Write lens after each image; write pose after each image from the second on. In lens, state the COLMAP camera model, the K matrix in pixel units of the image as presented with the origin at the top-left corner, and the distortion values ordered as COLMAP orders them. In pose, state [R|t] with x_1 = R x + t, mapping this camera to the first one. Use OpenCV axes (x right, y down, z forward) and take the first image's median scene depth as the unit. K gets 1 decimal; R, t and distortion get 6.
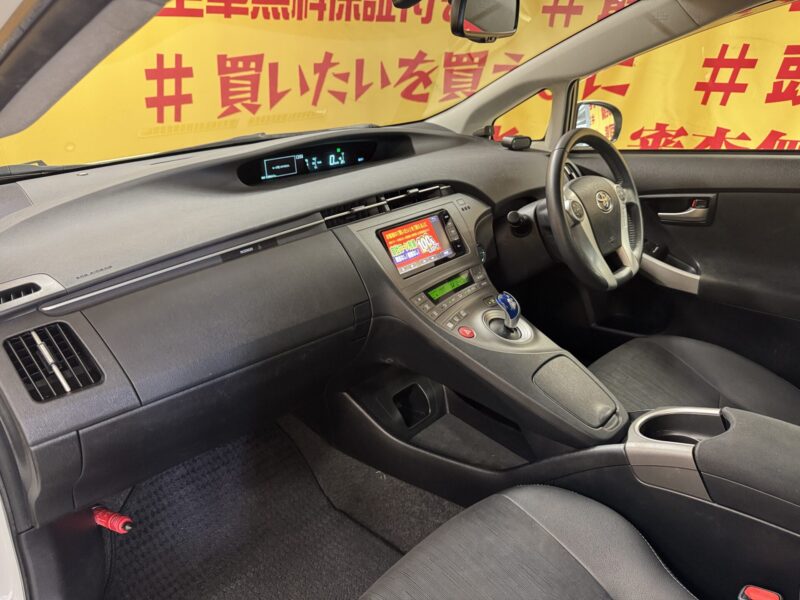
lens RADIAL K [[583.7, 0, 400.2], [0, 583.7, 304.5], [0, 0, 1]] dist [-0.015239, -0.000449]
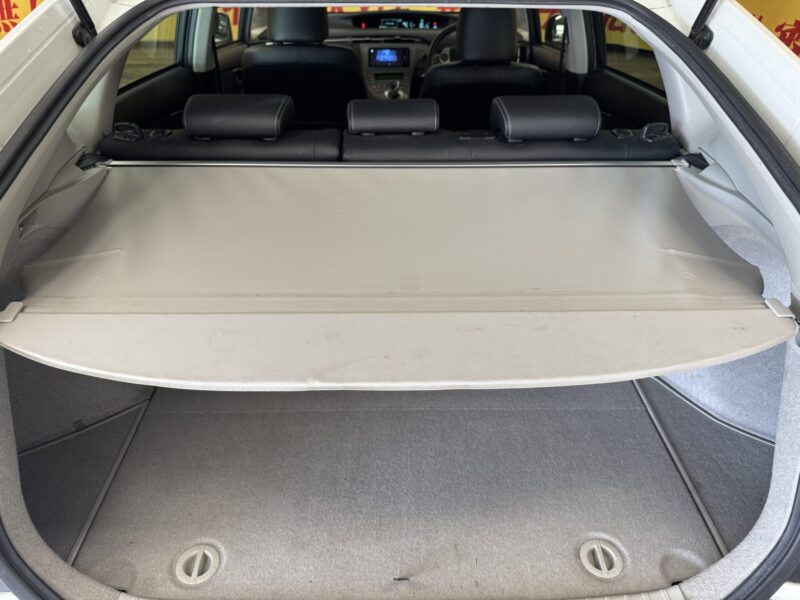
lens RADIAL K [[583.7, 0, 400.2], [0, 583.7, 304.5], [0, 0, 1]] dist [-0.015239, -0.000449]
pose [[0.666839, 0.426667, -0.610968, 1.514633], [-0.306189, 0.904339, 0.297353, 0.072407], [0.679393, -0.011214, 0.733689, -0.628830]]
